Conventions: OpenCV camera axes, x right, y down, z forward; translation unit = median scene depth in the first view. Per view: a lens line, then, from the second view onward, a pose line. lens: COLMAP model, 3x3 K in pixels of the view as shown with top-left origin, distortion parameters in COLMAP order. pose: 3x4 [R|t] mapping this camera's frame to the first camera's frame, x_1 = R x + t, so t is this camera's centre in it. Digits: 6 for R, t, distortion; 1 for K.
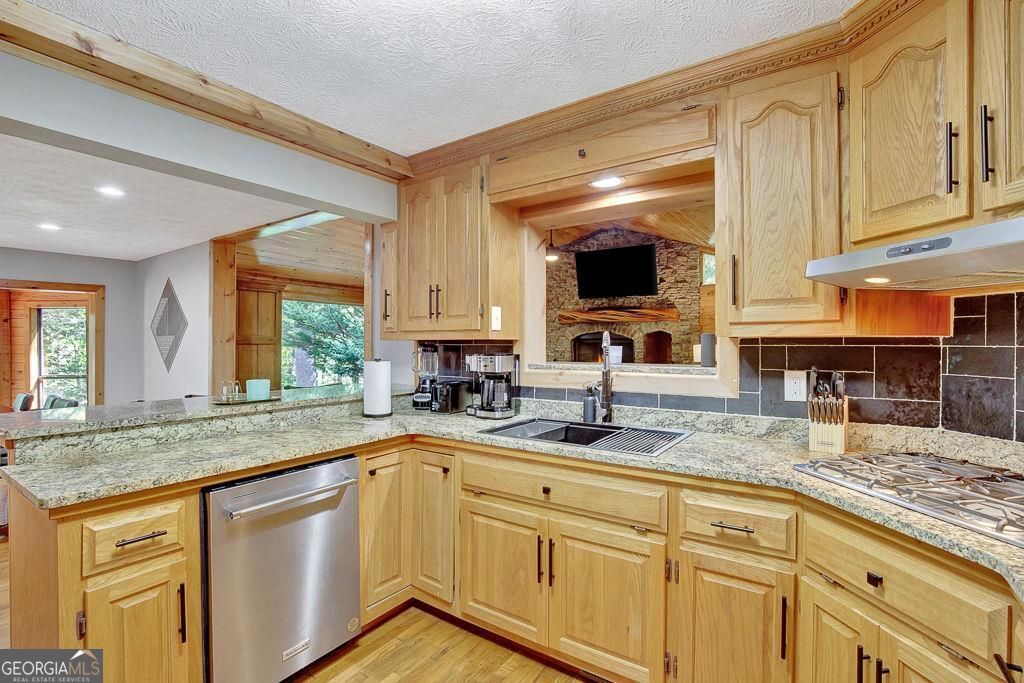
lens RADIAL K [[483.1, 0, 491.4], [0, 483.1, 342.1], [0, 0, 1]] dist [-0.036696, 0.011089]
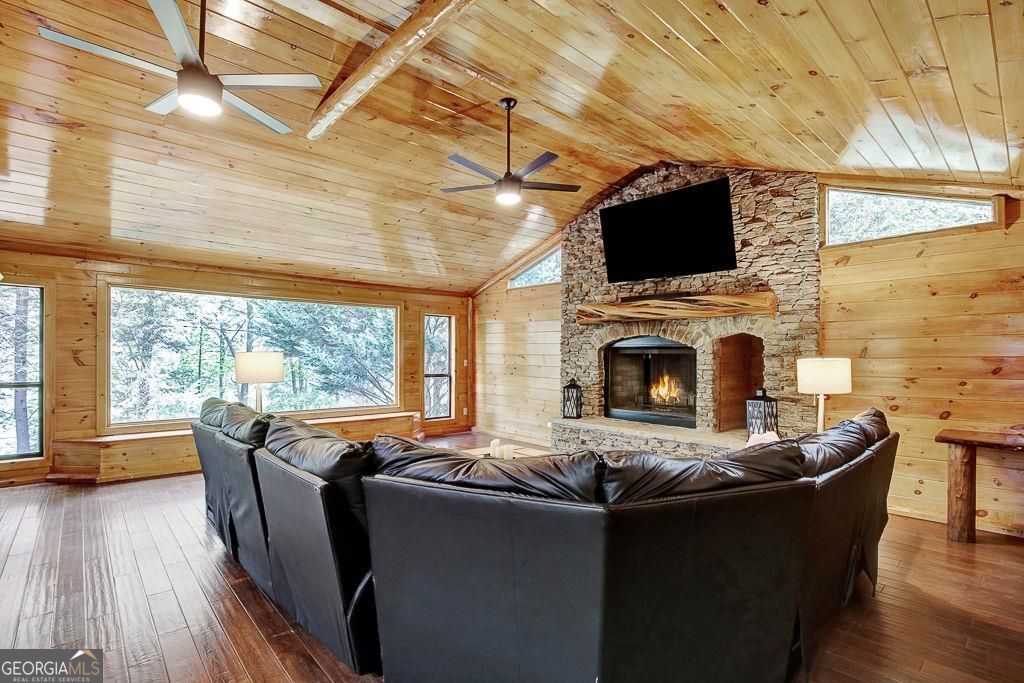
lens RADIAL K [[483.1, 0, 493.9], [0, 483.1, 350.6], [0, 0, 1]] dist [-0.036696, 0.011089]
pose [[0.977727, 0.005146, -0.209818, 0.557438], [-0.006442, 0.999964, -0.005495, 0.005901], [0.209782, 0.006724, 0.977725, 1.182782]]
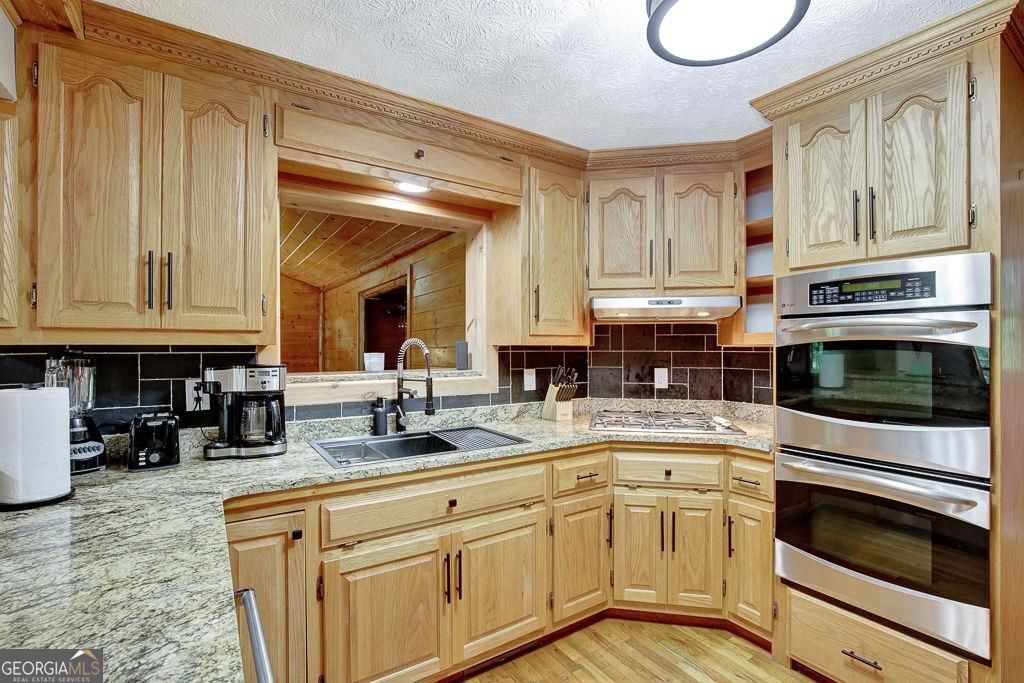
lens RADIAL K [[483.1, 0, 540.8], [0, 483.1, 345.6], [0, 0, 1]] dist [-0.036696, 0.011089]
pose [[0.314312, 0.007519, 0.949290, -0.485892], [-0.001549, 0.999971, -0.007407, 0.000304], [-0.949319, 0.000858, 0.314314, 0.346925]]
